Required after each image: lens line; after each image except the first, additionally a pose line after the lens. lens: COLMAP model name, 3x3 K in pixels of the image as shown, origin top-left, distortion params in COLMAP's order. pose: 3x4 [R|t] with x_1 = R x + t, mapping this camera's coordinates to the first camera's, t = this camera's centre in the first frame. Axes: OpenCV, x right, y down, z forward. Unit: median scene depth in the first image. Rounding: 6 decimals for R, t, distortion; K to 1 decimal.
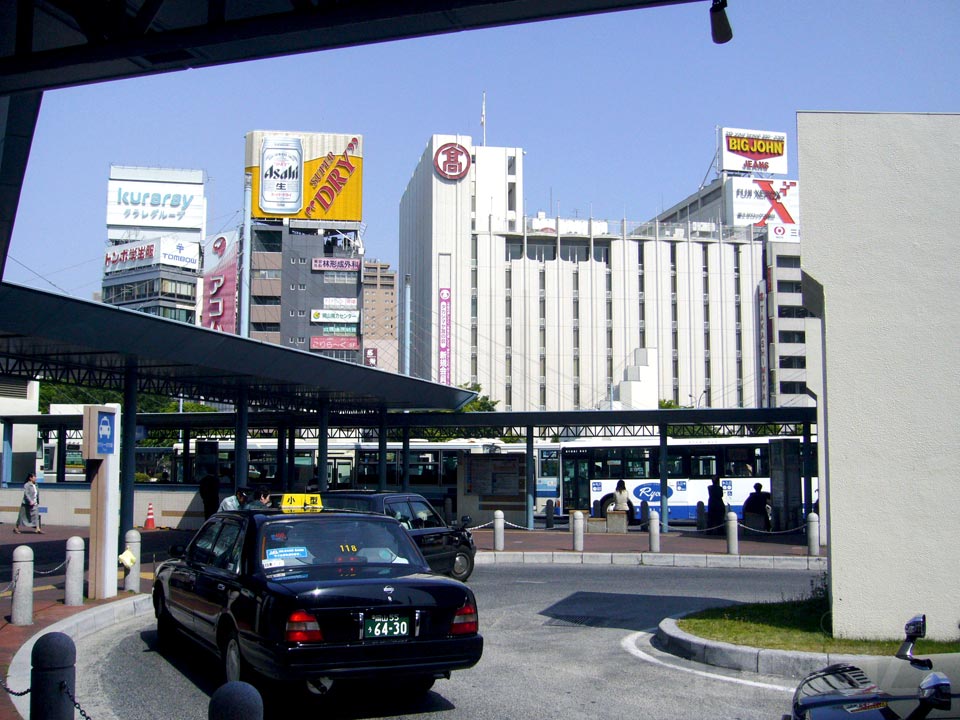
lens RADIAL K [[1012.6, 0, 520.9], [0, 1012.6, 362.3], [0, 0, 1]] dist [-0.066533, 0.027068]
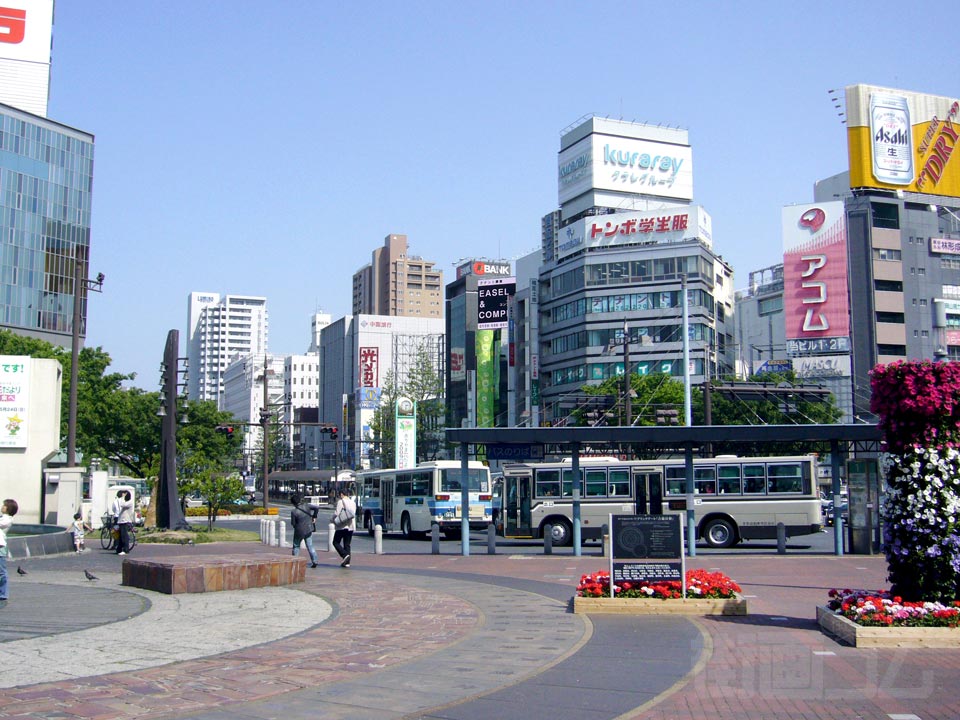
lens RADIAL K [[1061.3, 0, 540.1], [0, 1061.3, 358.0], [0, 0, 1]] dist [-0.066112, 0.024045]
pose [[0.982158, 0.016361, 0.187345, -0.685906], [-0.012684, 0.999703, -0.020809, 0.020074], [-0.187630, 0.018062, 0.982074, 0.190449]]
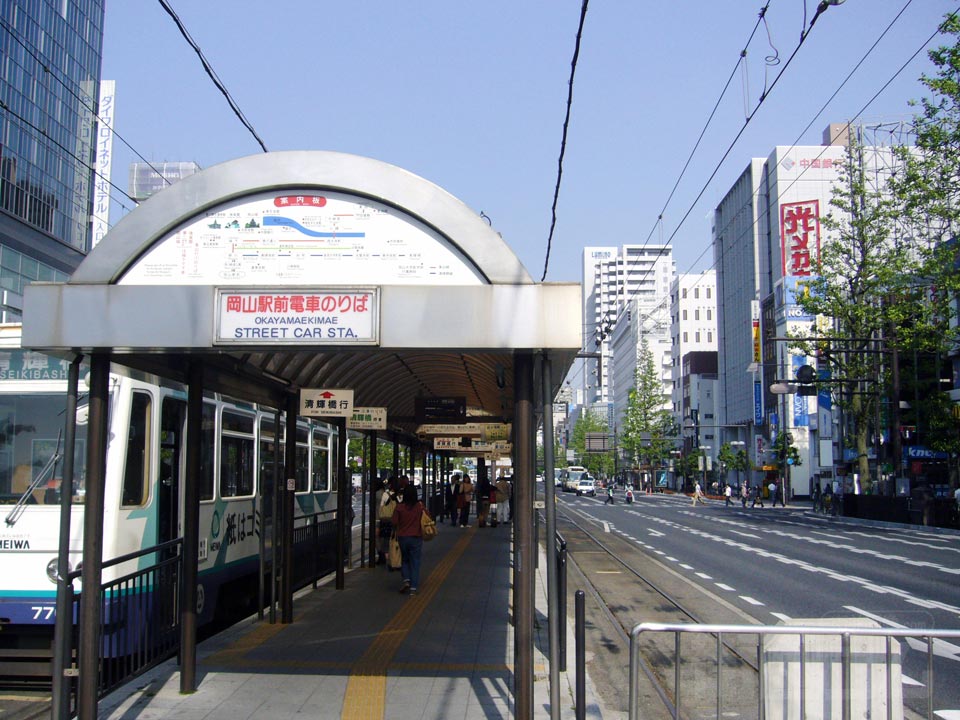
lens RADIAL K [[1064.4, 0, 520.7], [0, 1064.4, 363.0], [0, 0, 1]] dist [-0.061133, 0.015557]
pose [[0.970977, -0.023753, -0.237989, -0.655229], [0.020363, 0.999653, -0.016690, 0.107674], [0.238303, 0.011360, 0.971124, 1.035570]]
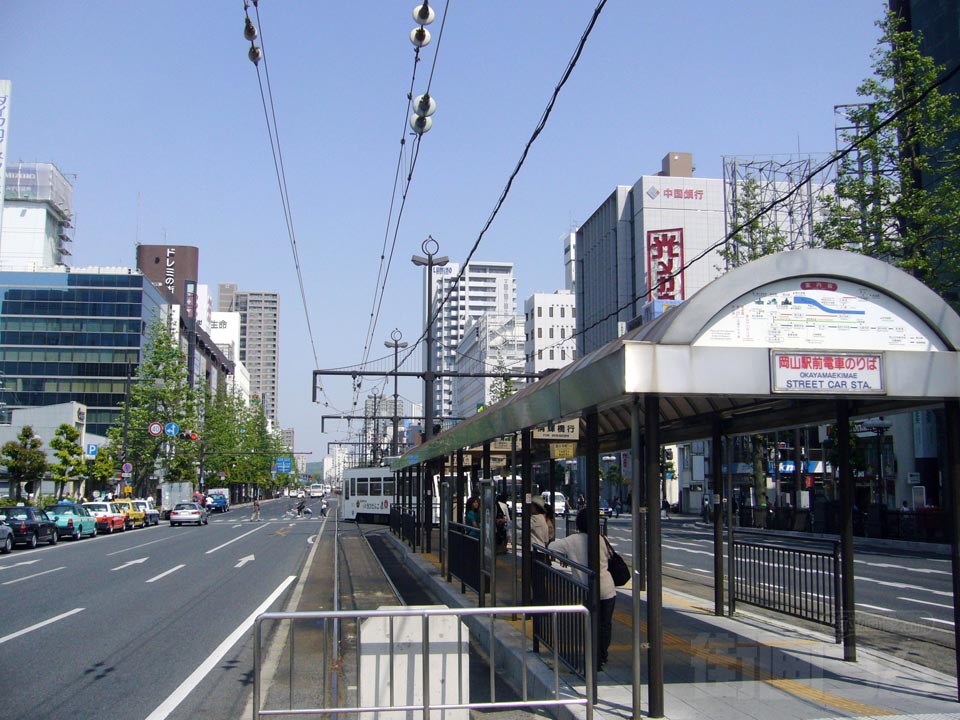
lens RADIAL K [[1061.3, 0, 540.1], [0, 1061.3, 358.0], [0, 0, 1]] dist [-0.066112, 0.024045]
pose [[0.998224, -0.010210, -0.058694, -0.690729], [0.008337, 0.999451, -0.032067, 0.105584], [0.058989, 0.031521, 0.997761, 1.013698]]
